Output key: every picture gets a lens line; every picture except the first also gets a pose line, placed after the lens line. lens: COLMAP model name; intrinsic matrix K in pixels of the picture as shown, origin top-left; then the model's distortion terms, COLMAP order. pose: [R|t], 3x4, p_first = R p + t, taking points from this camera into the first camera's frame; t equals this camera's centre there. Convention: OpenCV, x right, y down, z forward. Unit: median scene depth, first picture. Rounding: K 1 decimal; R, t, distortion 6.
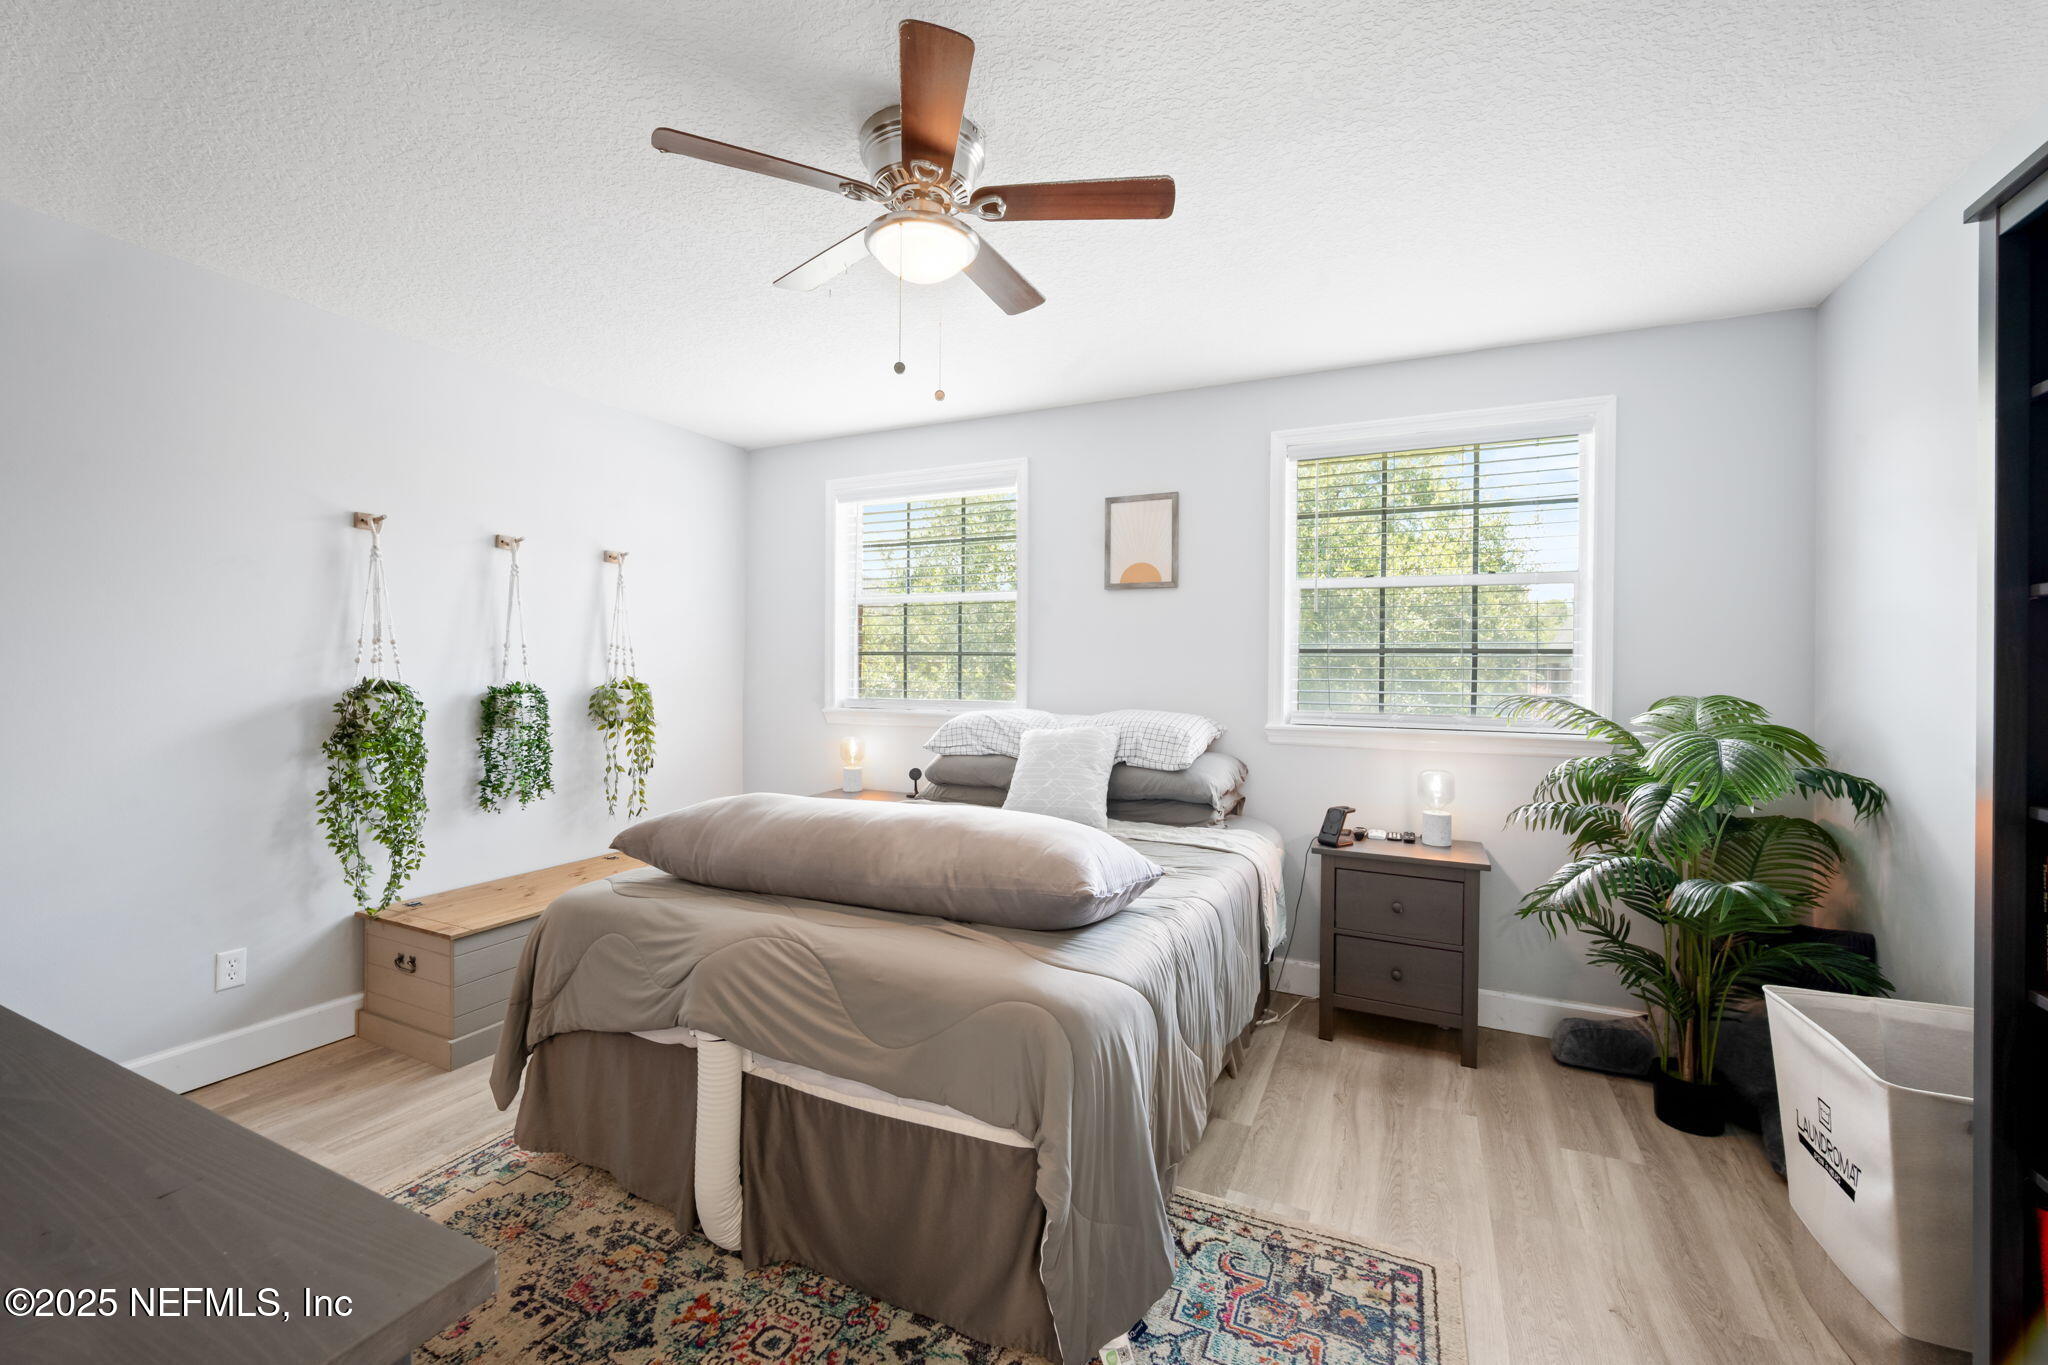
lens RADIAL K [[839.6, 0, 1022.6], [0, 839.6, 664.4], [0, 0, 1]] dist [-0.001837, -0.000515]
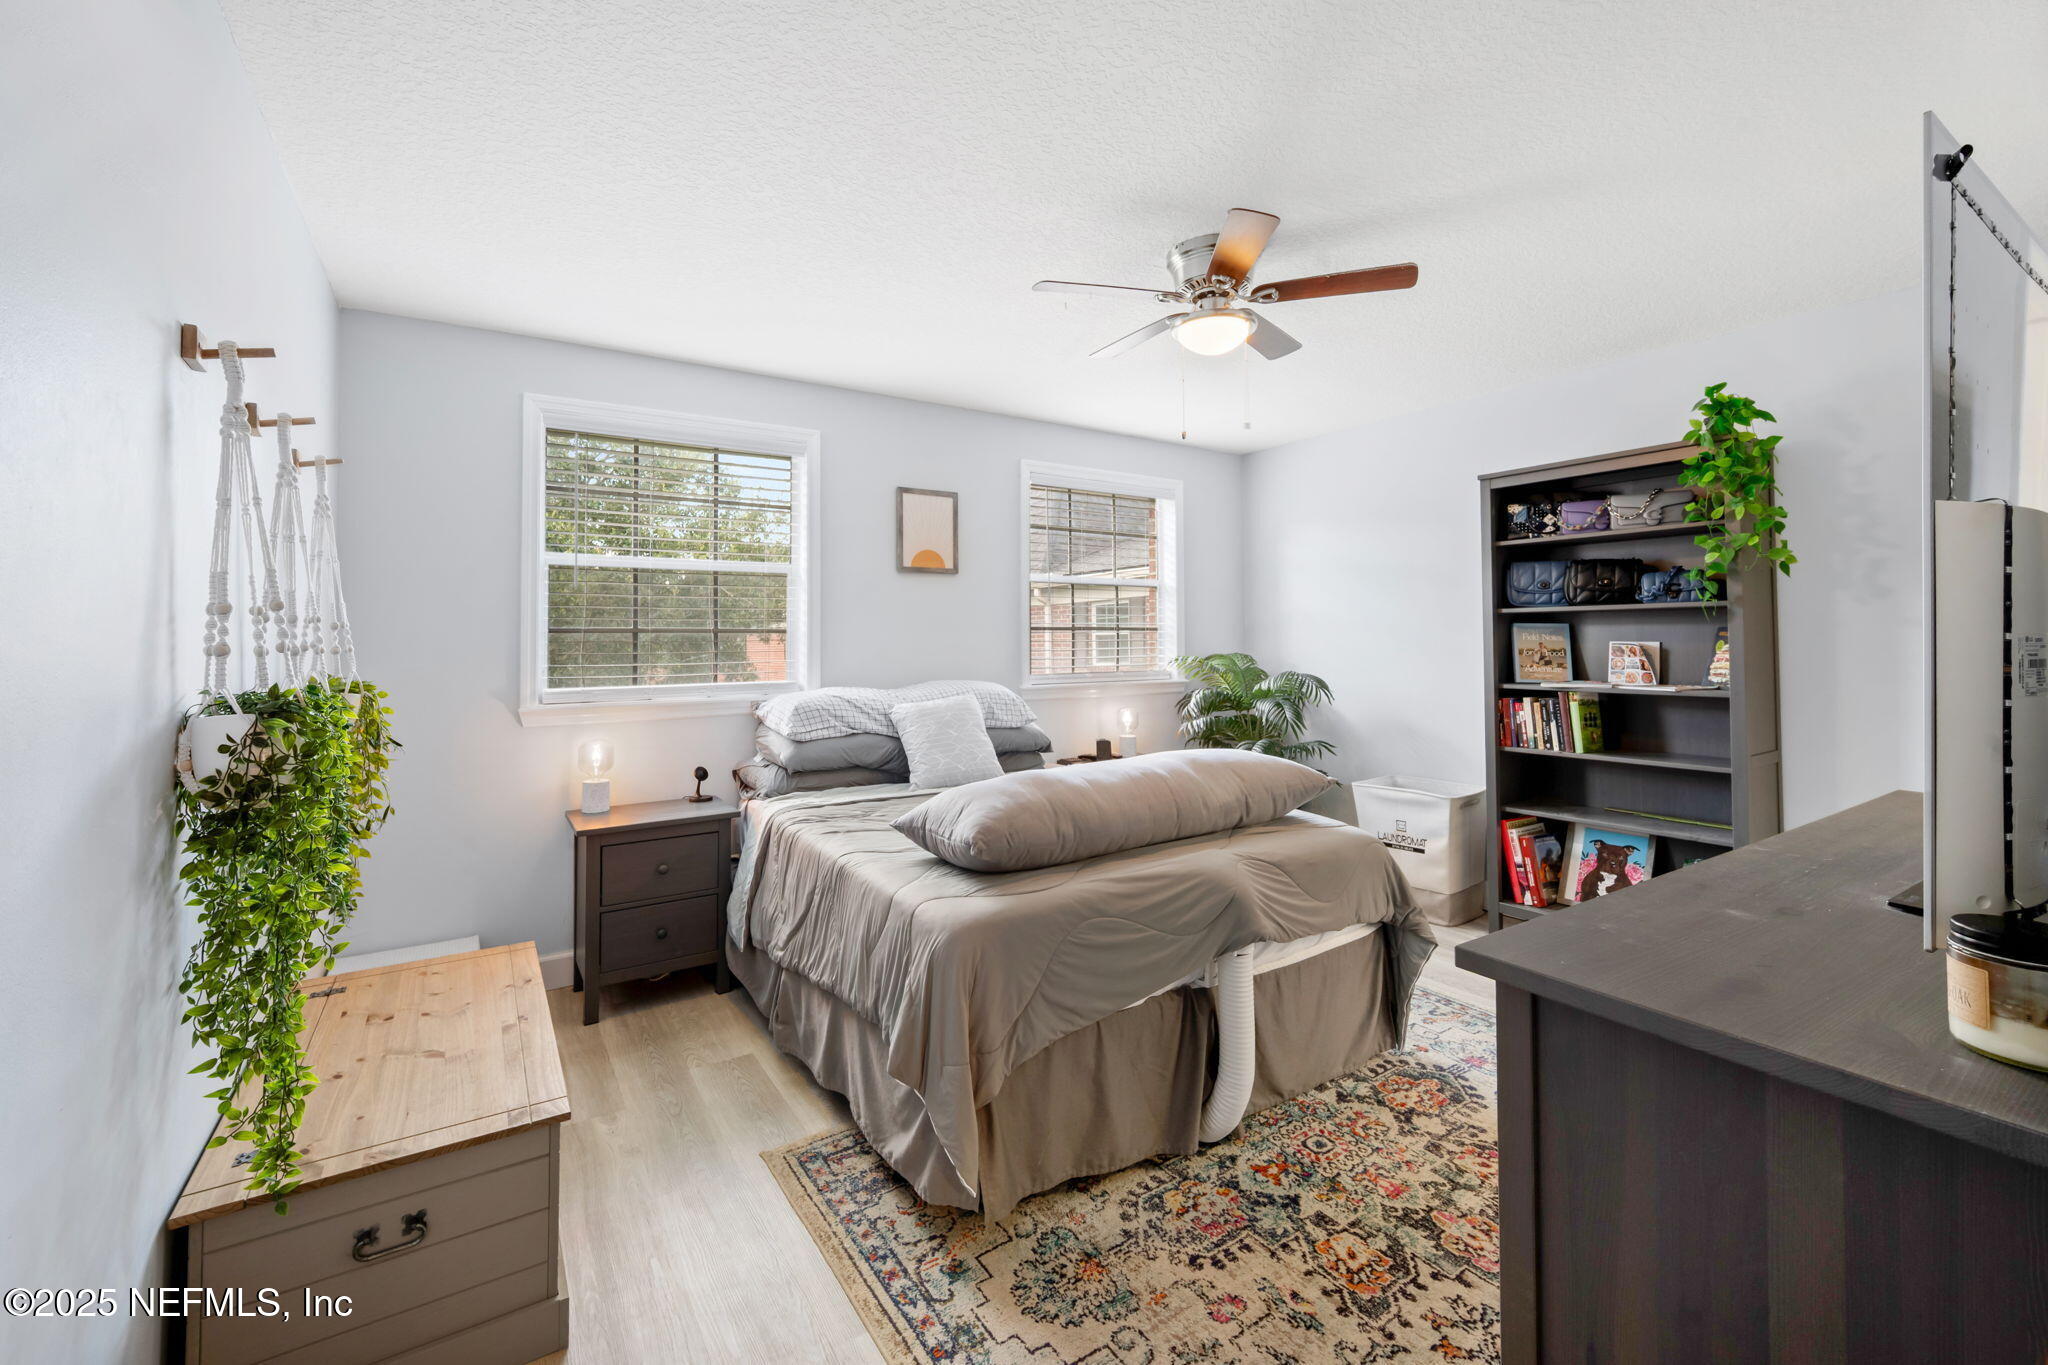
lens RADIAL K [[845.0, 0, 1024.3], [0, 845.0, 610.9], [0, 0, 1]] dist [-0.001972, -0.000242]
pose [[0.518882, 0.016285, 0.854691, -1.397611], [0.004882, 0.999746, -0.022012, -0.024701], [-0.854832, 0.015594, 0.518671, 0.551435]]
